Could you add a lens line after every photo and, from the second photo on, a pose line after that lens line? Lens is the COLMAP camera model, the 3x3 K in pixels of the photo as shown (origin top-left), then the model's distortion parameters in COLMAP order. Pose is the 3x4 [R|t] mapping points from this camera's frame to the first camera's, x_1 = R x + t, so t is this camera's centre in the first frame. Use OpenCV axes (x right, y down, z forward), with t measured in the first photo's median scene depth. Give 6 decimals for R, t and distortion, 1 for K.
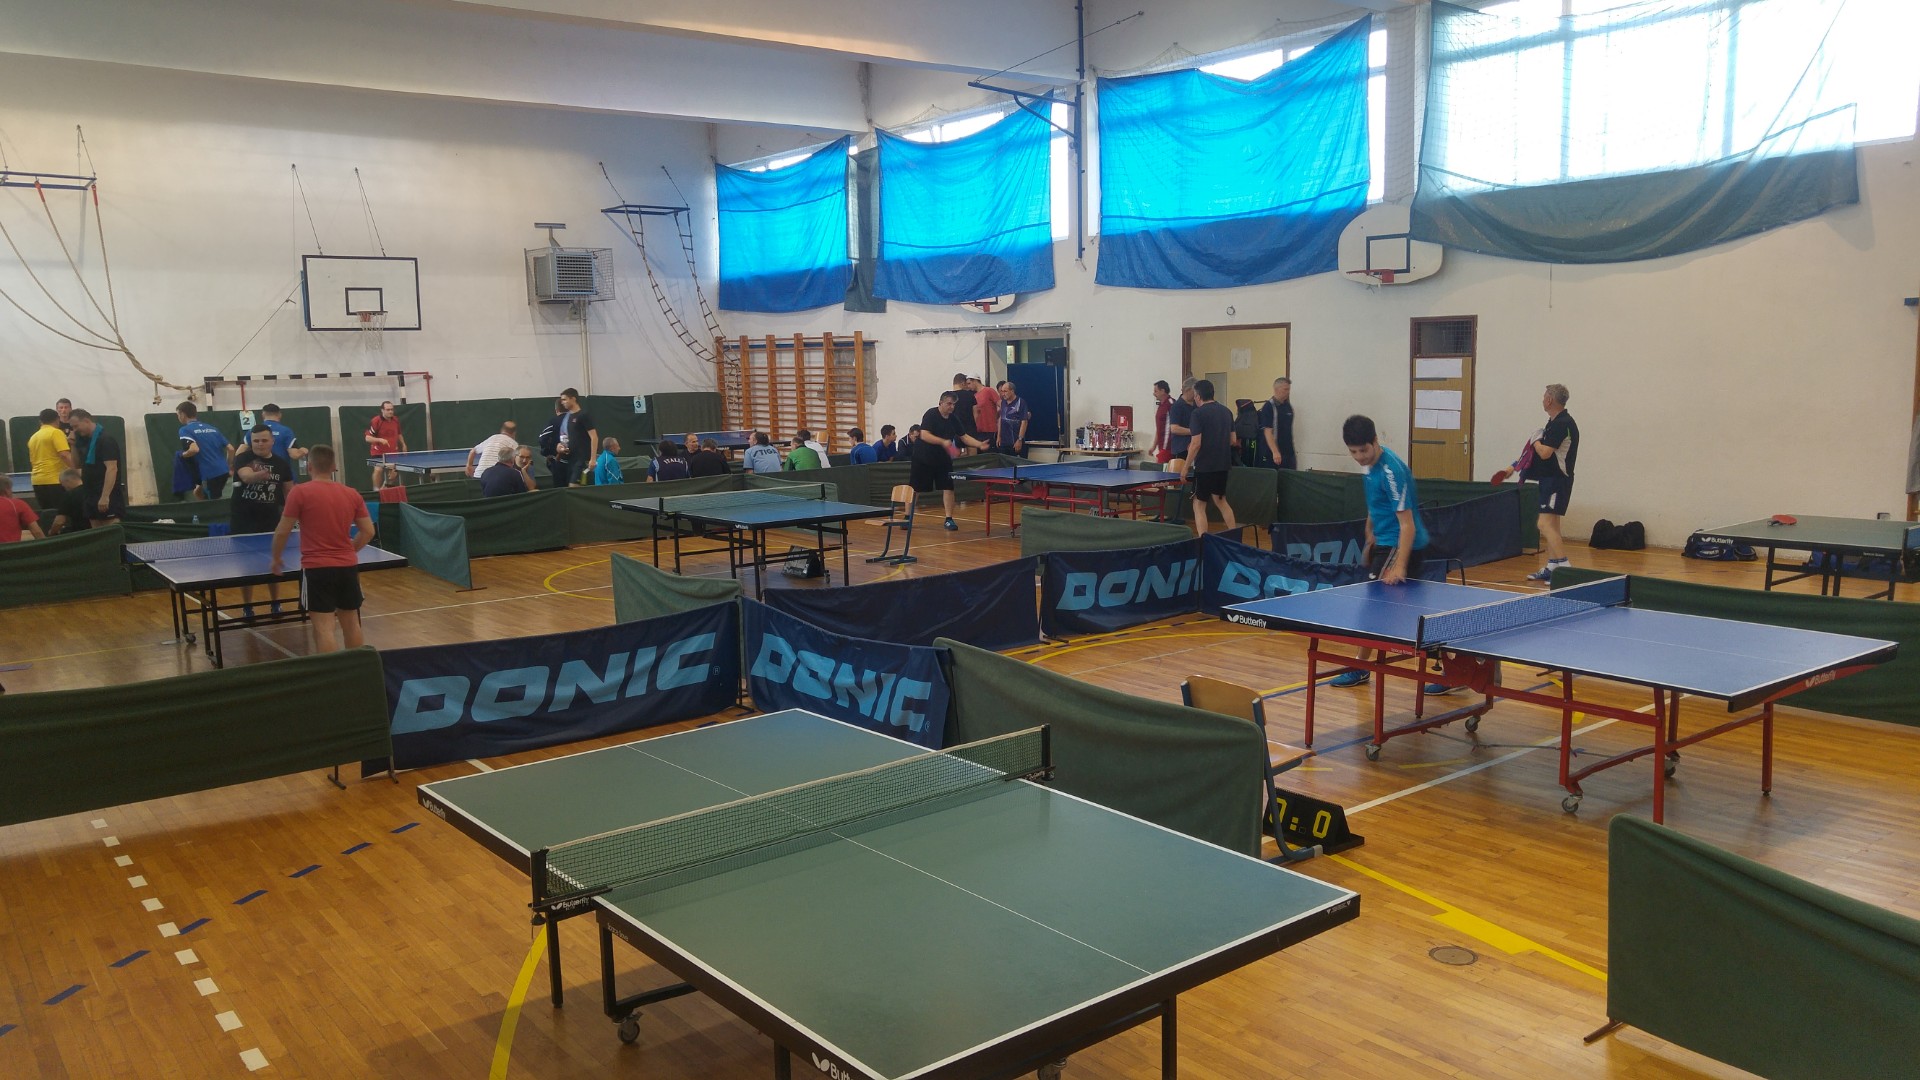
lens RADIAL K [[1449.6, 0, 968.8], [0, 1449.6, 545.4], [0, 0, 1]] dist [-0.012880, 0.049210]
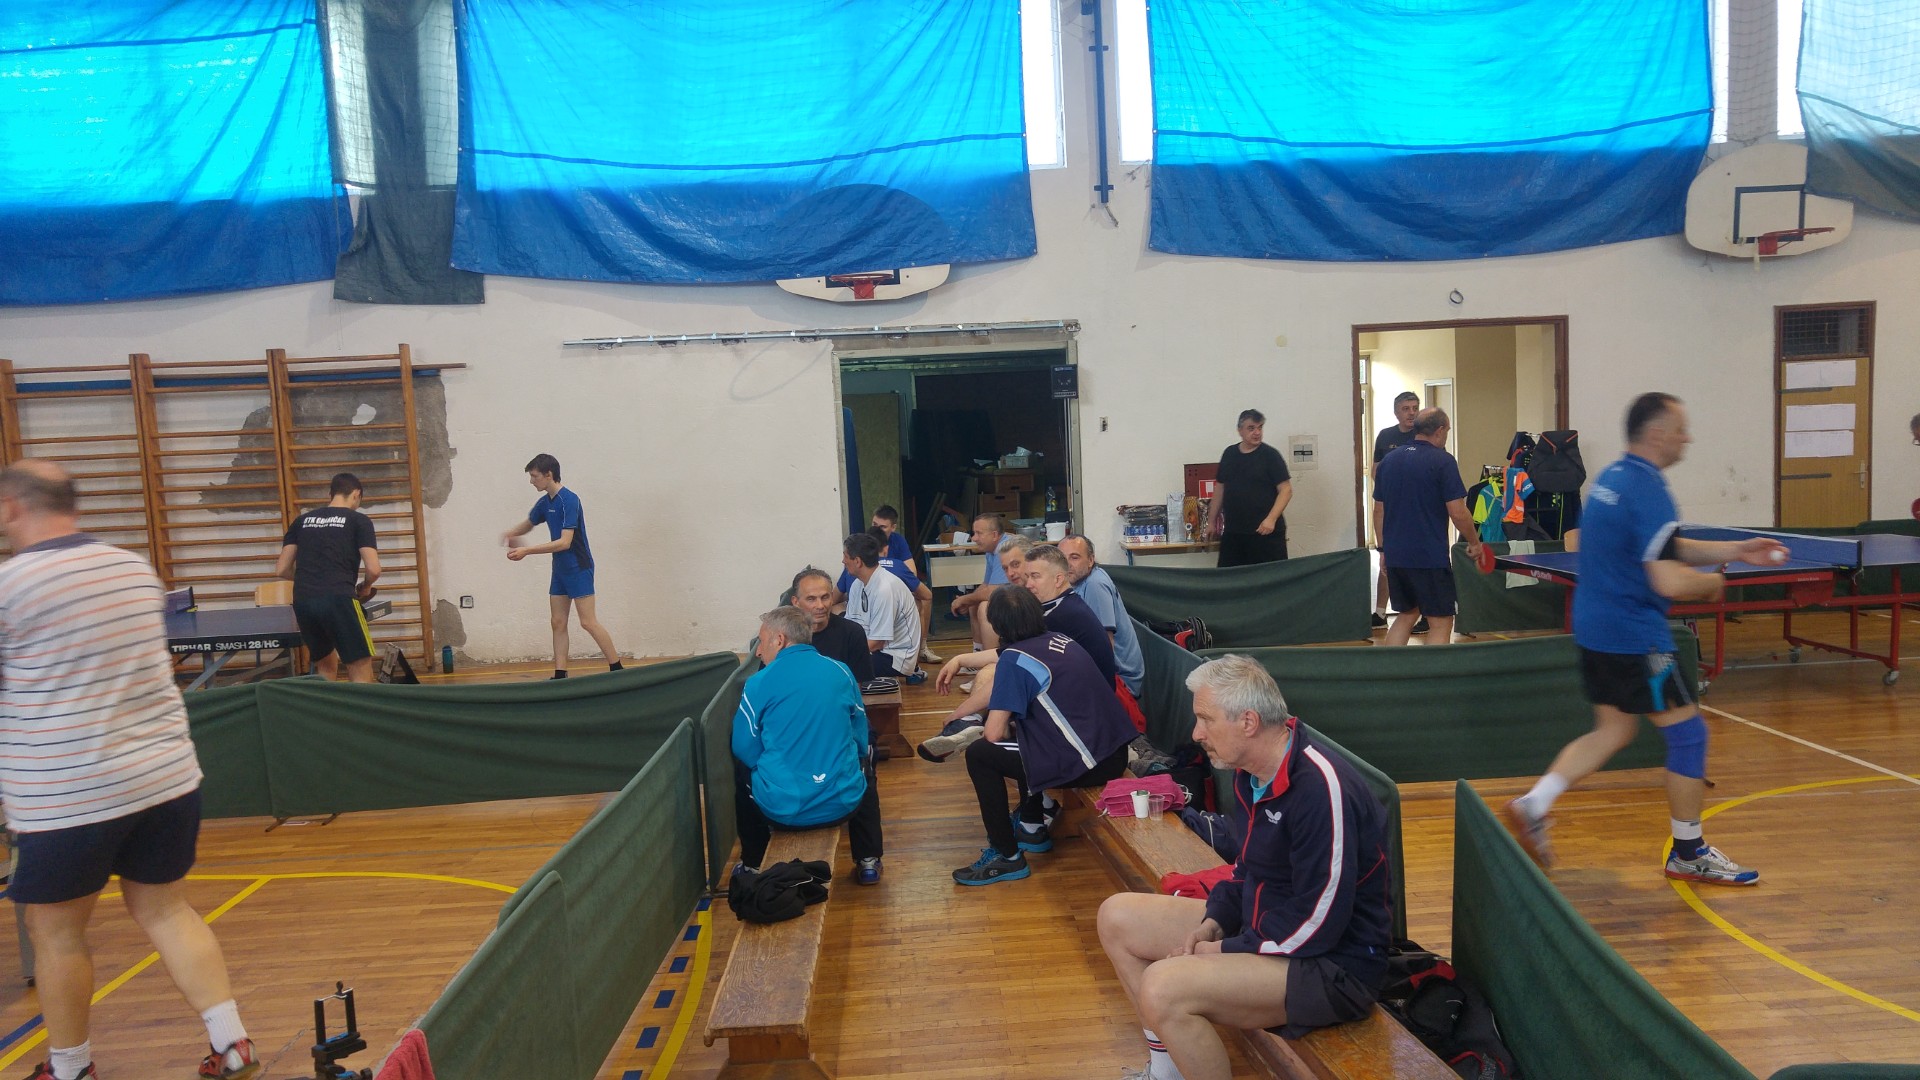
lens RADIAL K [[1449.6, 0, 989.9], [0, 1449.6, 569.2], [0, 0, 1]] dist [-0.012880, 0.049210]
pose [[0.569599, -0.081402, 0.817882, -0.392585], [0.140743, 0.990046, 0.000519, -0.062947], [-0.809783, 0.114816, 0.575386, 0.695927]]
